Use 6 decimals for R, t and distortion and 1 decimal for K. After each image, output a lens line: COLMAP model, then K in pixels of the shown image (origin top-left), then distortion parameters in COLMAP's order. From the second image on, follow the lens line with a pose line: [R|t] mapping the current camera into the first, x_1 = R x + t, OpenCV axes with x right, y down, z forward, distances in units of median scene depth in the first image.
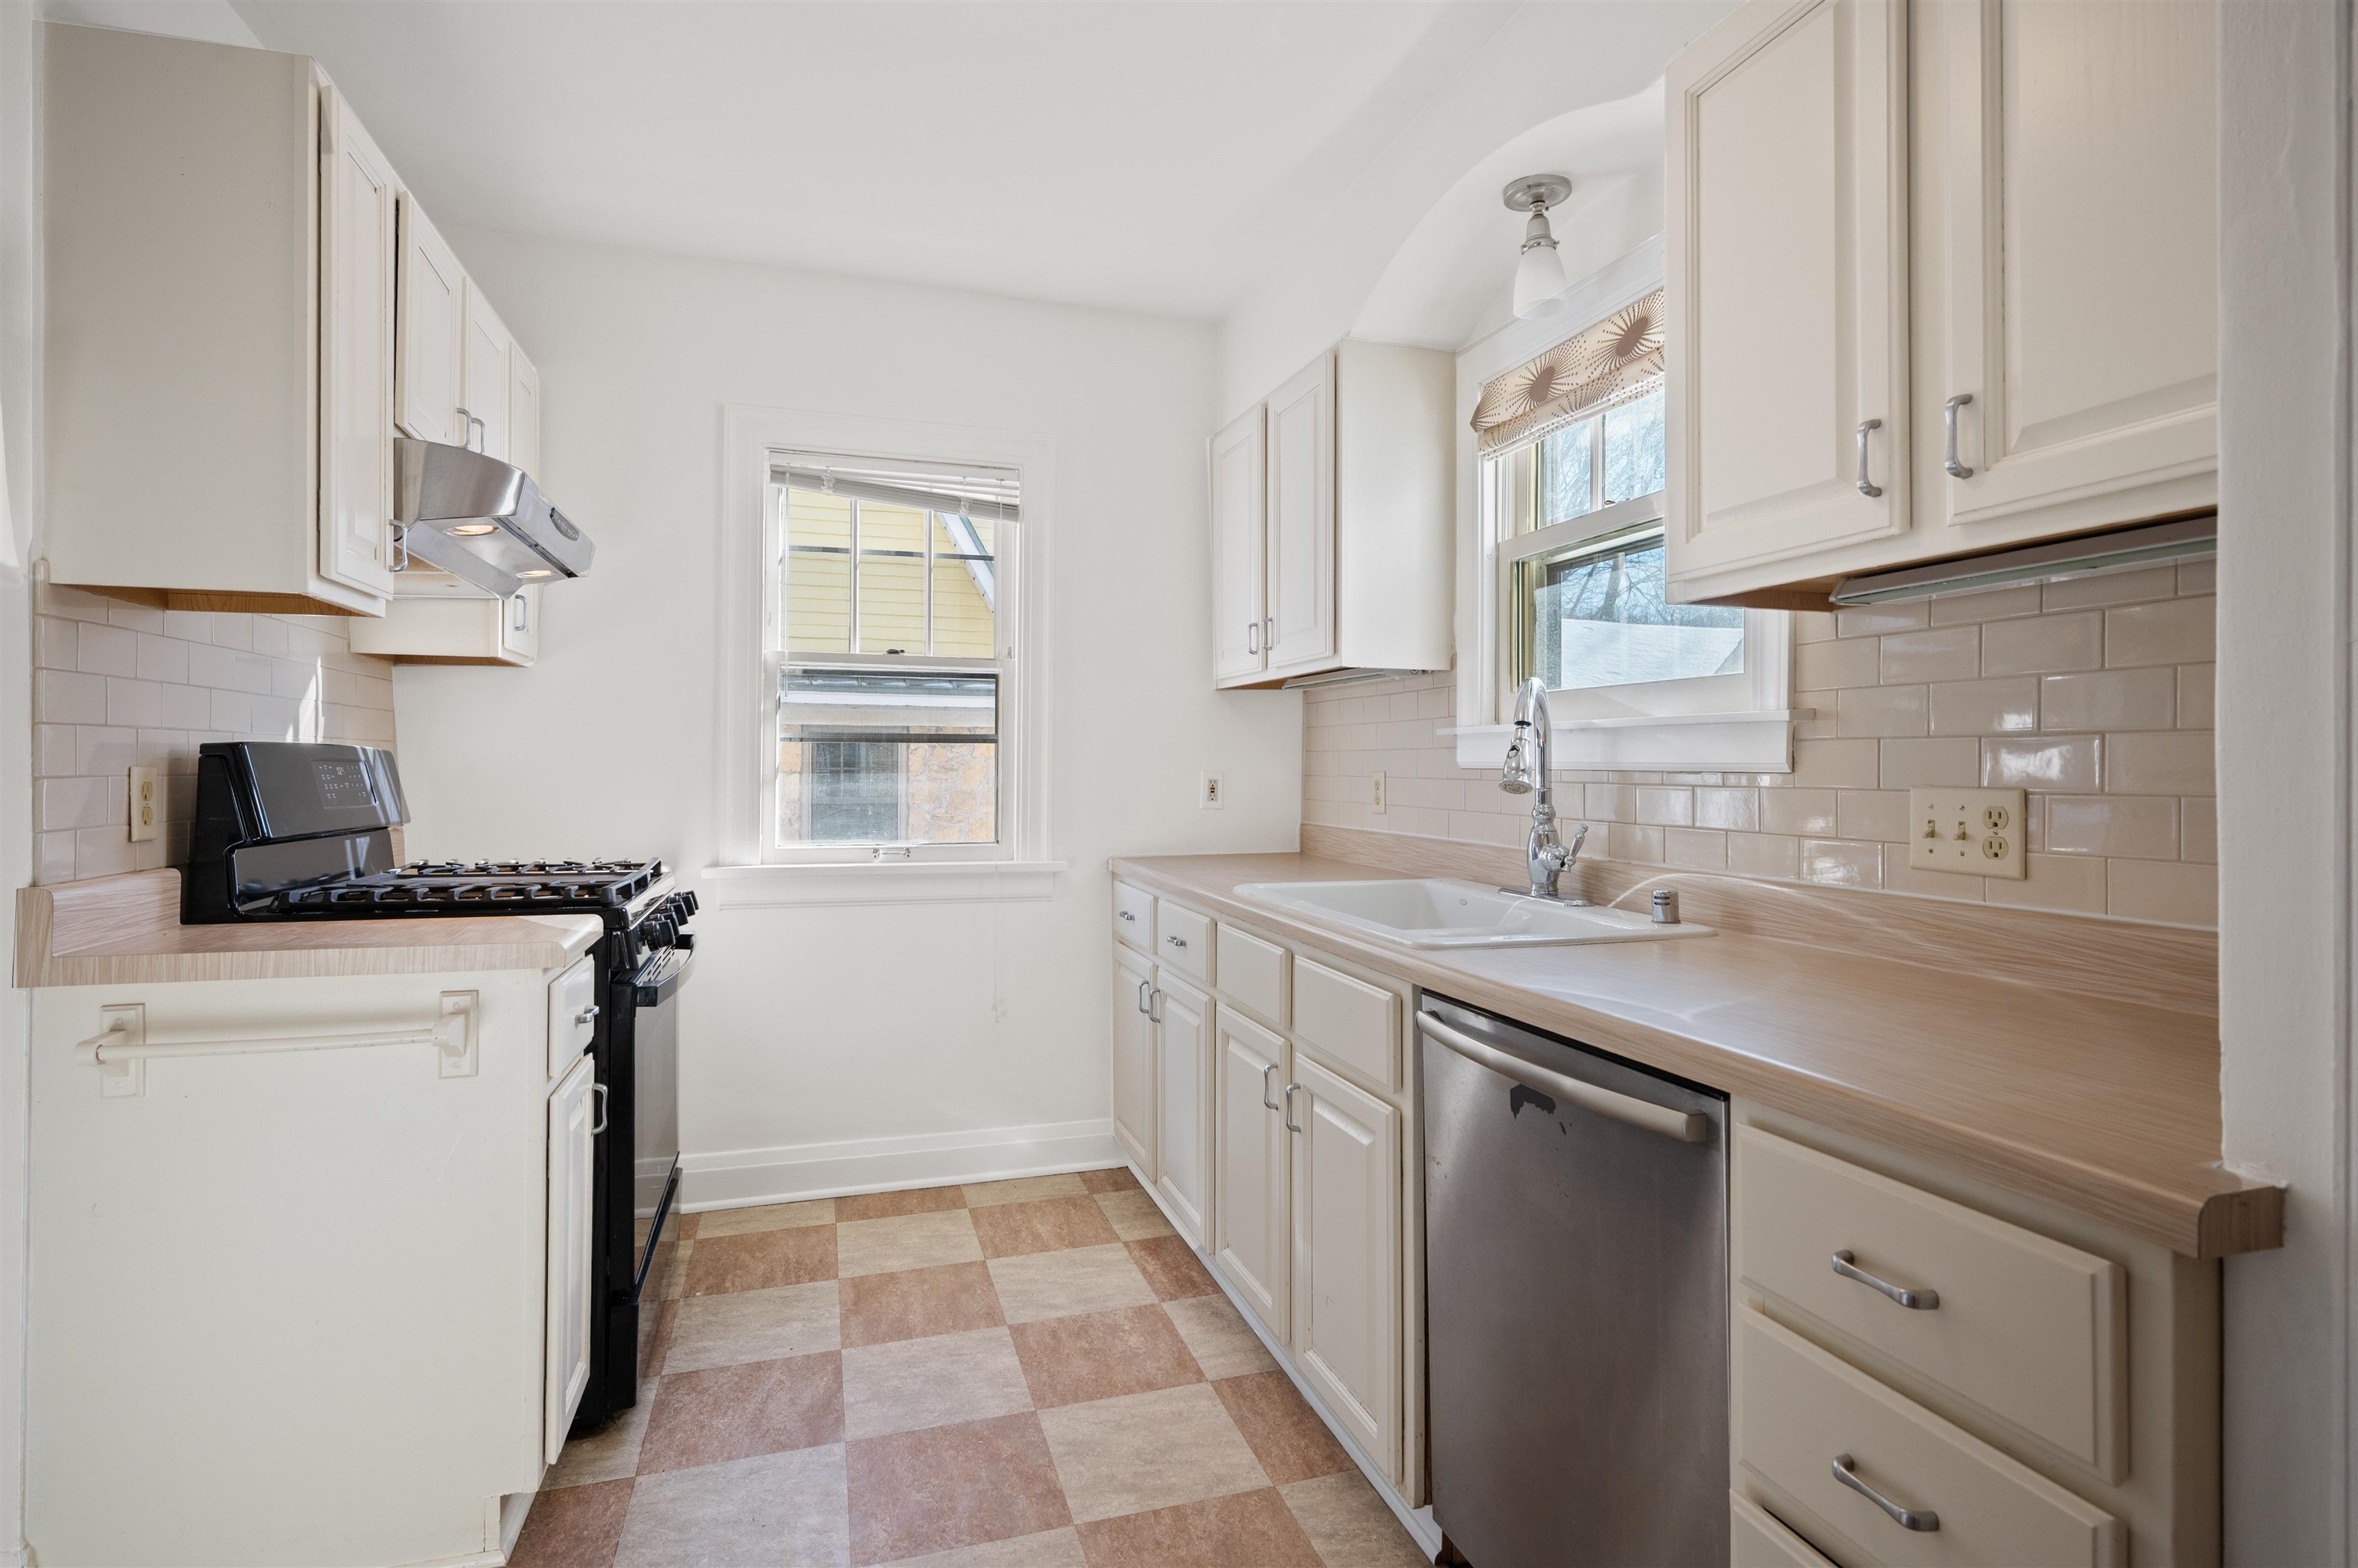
lens RADIAL K [[1159.4, 0, 1179.1], [0, 1159.4, 755.1], [0, 0, 1]] dist [-0.001745, 0.000054]
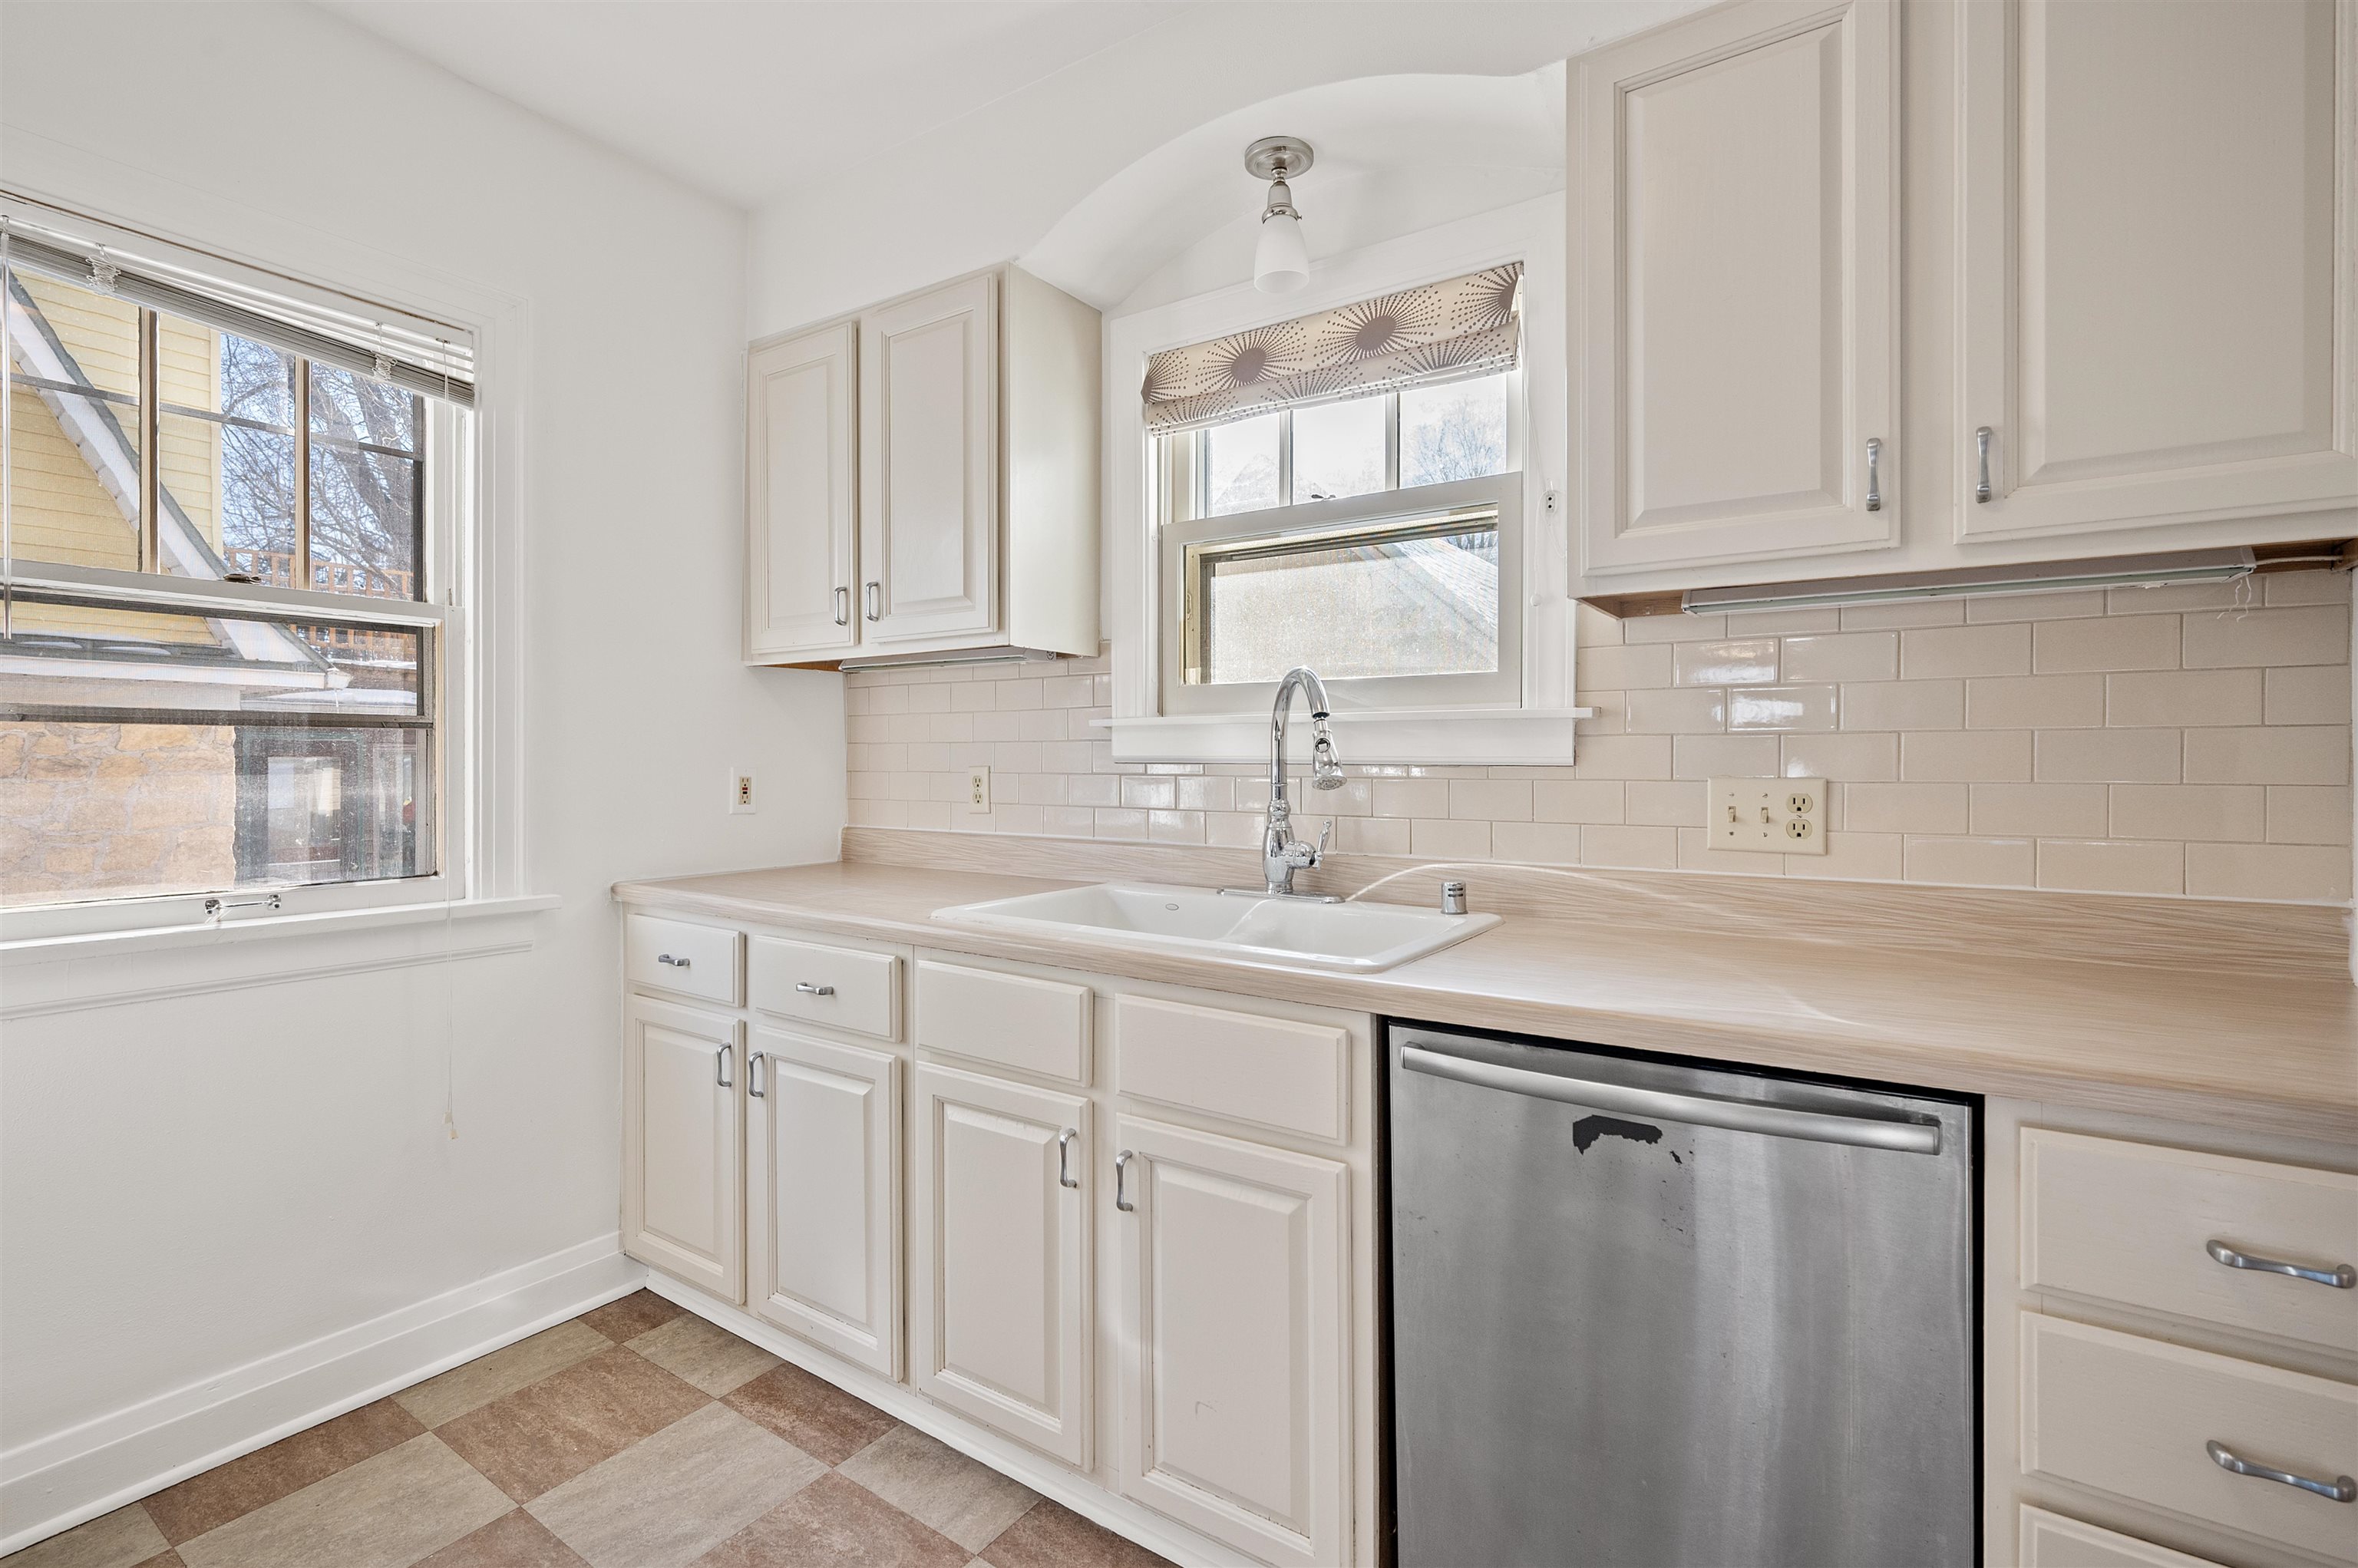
lens RADIAL K [[1068.4, 0, 1179.6], [0, 1068.4, 762.8], [0, 0, 1]] dist [-0.000389, -0.000291]
pose [[0.785548, -0.006318, 0.618769, -0.259163], [-0.002490, 0.999908, 0.013371, 0.000110], [-0.618796, -0.012044, 0.785460, 0.305225]]
